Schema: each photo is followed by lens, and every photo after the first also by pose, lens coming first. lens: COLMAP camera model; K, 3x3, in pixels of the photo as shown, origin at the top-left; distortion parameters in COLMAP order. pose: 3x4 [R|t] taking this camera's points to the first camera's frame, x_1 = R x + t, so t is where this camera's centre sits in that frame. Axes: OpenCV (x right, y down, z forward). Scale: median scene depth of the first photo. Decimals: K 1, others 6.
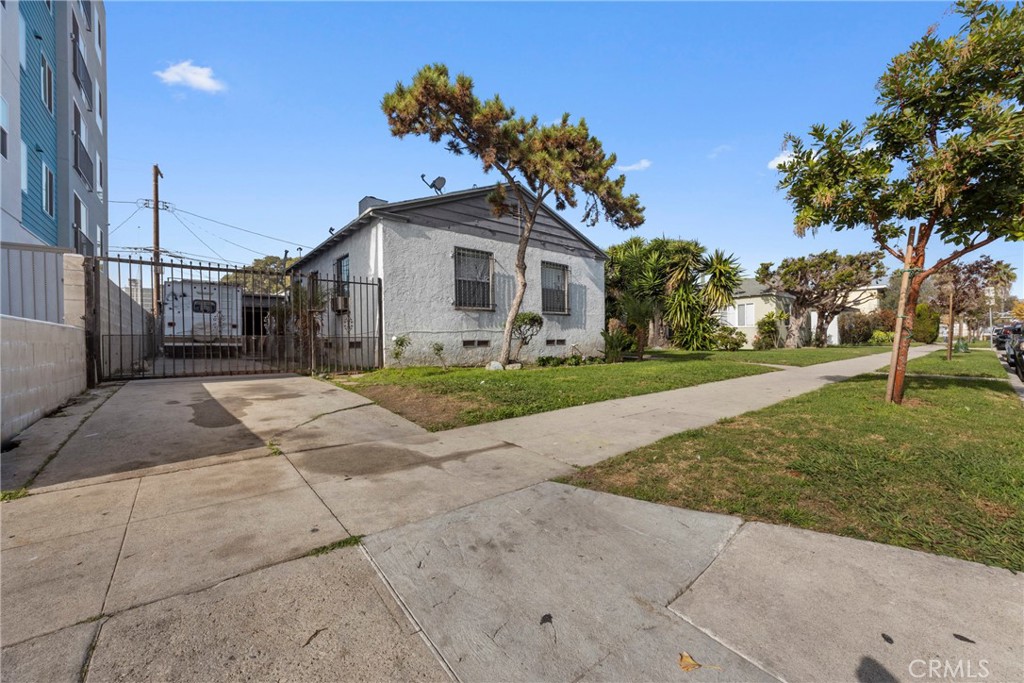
lens RADIAL K [[393.9, 0, 512.9], [0, 393.9, 342.4], [0, 0, 1]] dist [-0.004292, -0.000358]
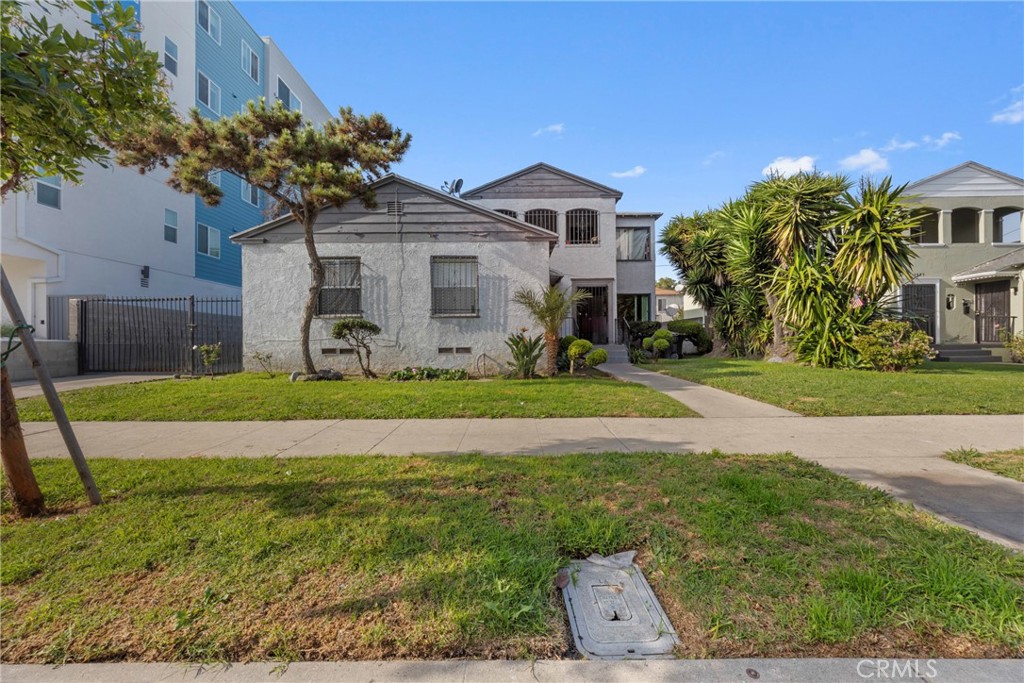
lens RADIAL K [[393.9, 0, 511.3], [0, 393.9, 342.3], [0, 0, 1]] dist [-0.004292, -0.000358]
pose [[0.771832, -0.002147, -0.635823, 0.750358], [-0.002979, 0.999971, -0.006993, -0.012537], [0.635820, 0.007291, 0.771803, 0.446062]]
